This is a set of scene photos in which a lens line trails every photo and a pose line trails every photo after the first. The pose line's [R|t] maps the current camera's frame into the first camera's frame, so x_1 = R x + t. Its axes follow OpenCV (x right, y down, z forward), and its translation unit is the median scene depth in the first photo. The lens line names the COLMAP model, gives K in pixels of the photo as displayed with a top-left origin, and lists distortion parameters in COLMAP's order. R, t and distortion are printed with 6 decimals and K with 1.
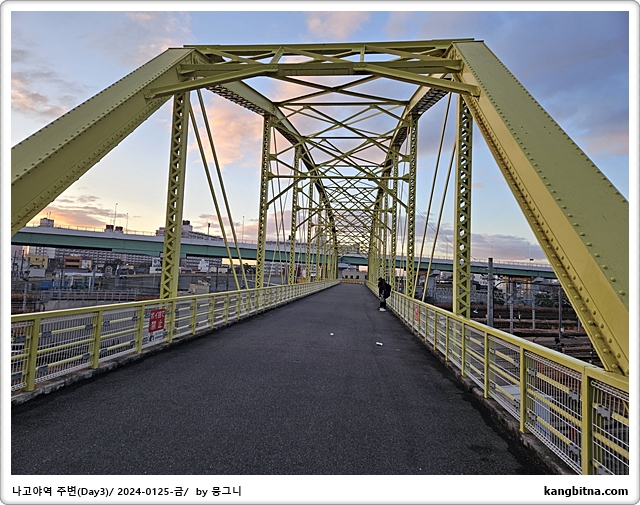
lens RADIAL K [[410.3, 0, 315.6], [0, 410.3, 250.7], [0, 0, 1]] dist [0.042482, -0.002280]
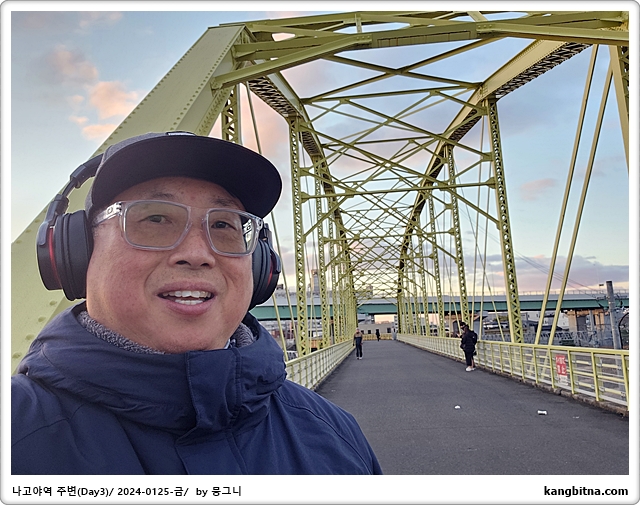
lens RADIAL K [[546.8, 0, 305.1], [0, 546.8, 251.3], [0, 0, 1]] dist [0.004141, -0.081886]
pose [[0.995222, -0.093642, 0.027632, -0.144884], [0.095818, 0.991112, -0.092283, 0.001918], [-0.018744, 0.094489, 0.995349, 0.050278]]
